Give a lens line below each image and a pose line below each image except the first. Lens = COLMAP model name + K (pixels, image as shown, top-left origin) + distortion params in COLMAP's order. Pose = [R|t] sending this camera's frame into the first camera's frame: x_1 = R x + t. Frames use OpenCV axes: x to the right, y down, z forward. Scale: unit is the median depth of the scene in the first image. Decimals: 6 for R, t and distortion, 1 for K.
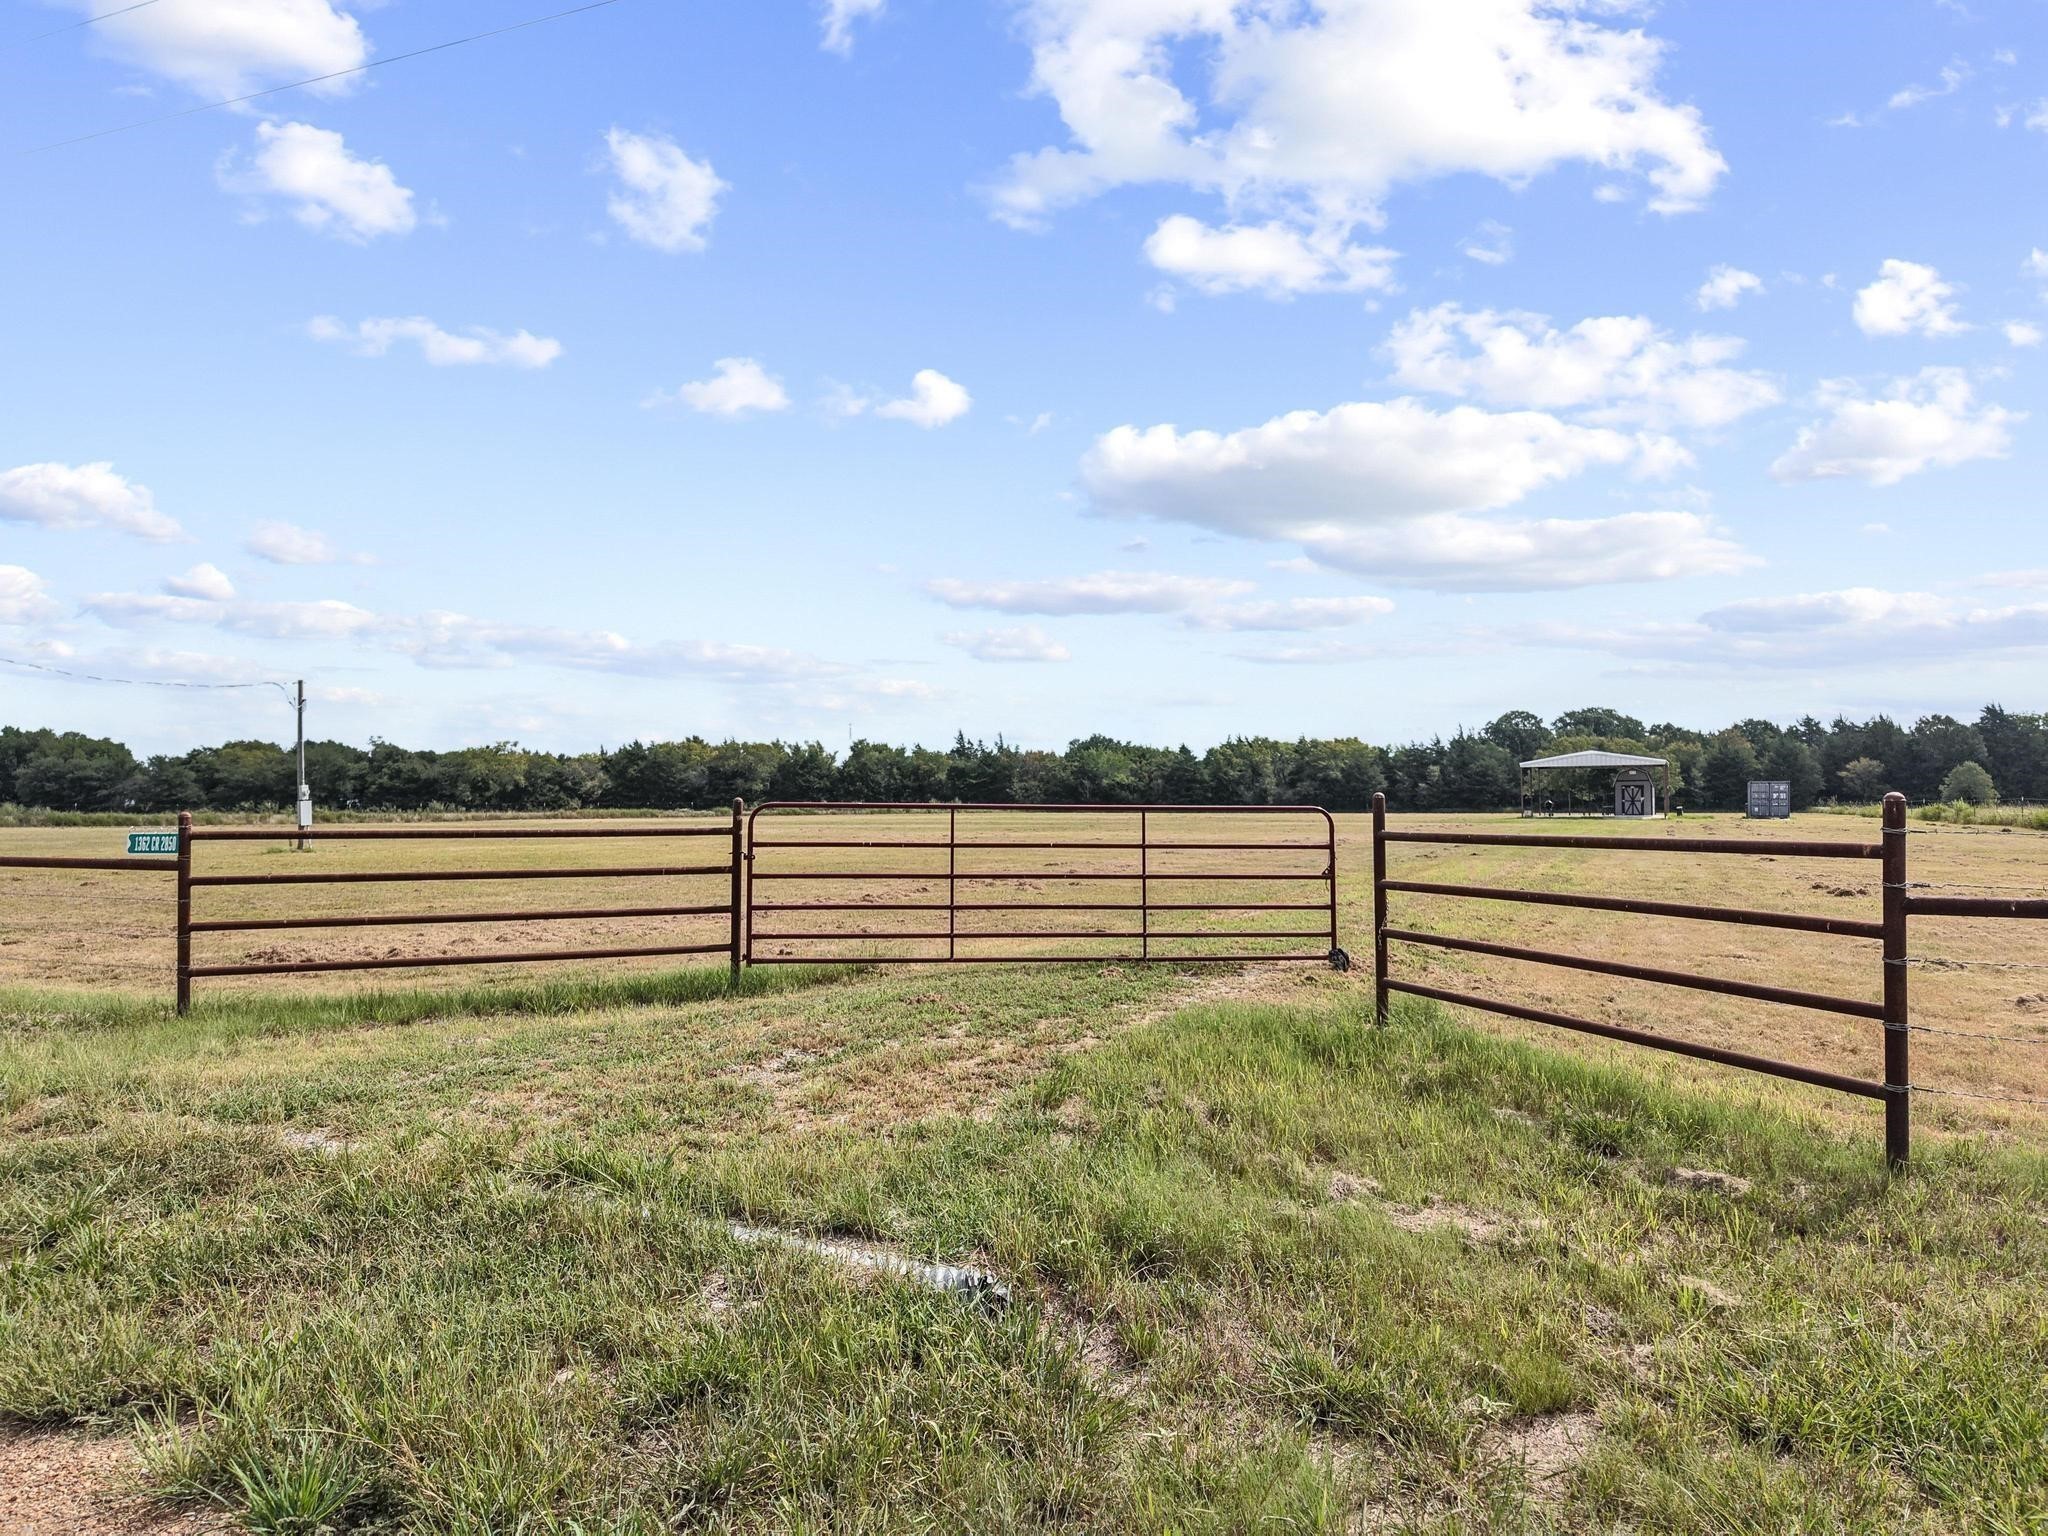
lens RADIAL K [[1377.1, 0, 1029.1], [0, 1377.1, 773.6], [0, 0, 1]] dist [0.017248, -0.016960]
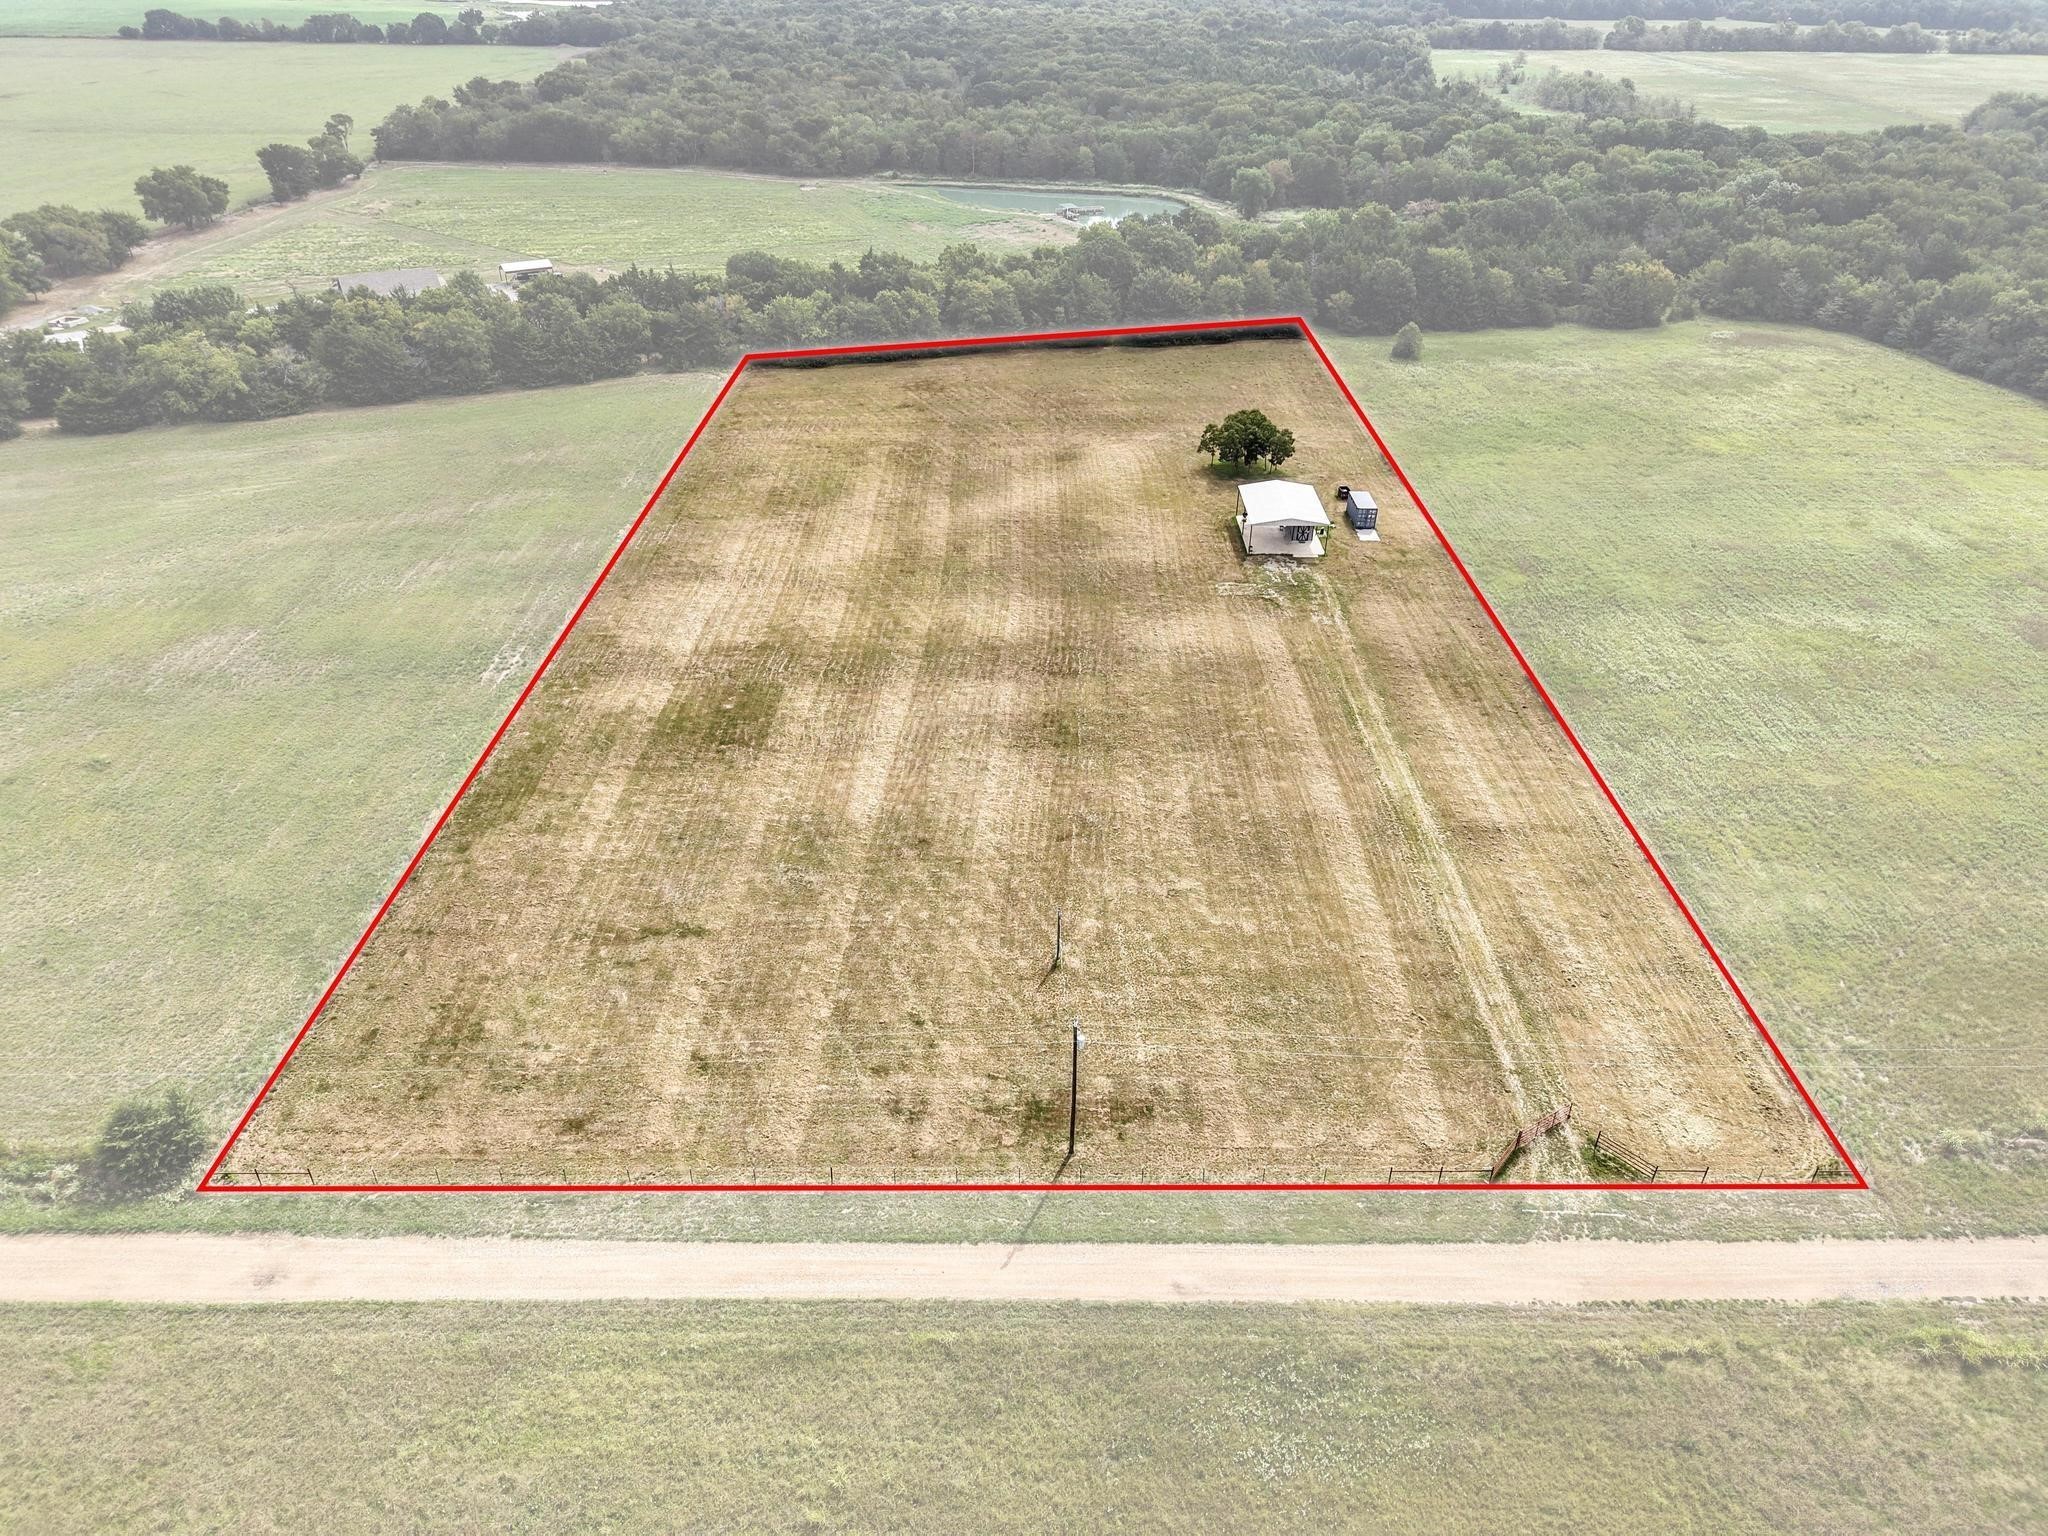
lens RADIAL K [[1377.1, 0, 1021.2], [0, 1377.1, 774.3], [0, 0, 1]] dist [0.017248, -0.016960]
pose [[0.901422, -0.216084, 0.375161, -0.302244], [-0.019372, 0.845541, 0.533558, -0.313209], [-0.432508, -0.488229, 0.758004, -0.154704]]
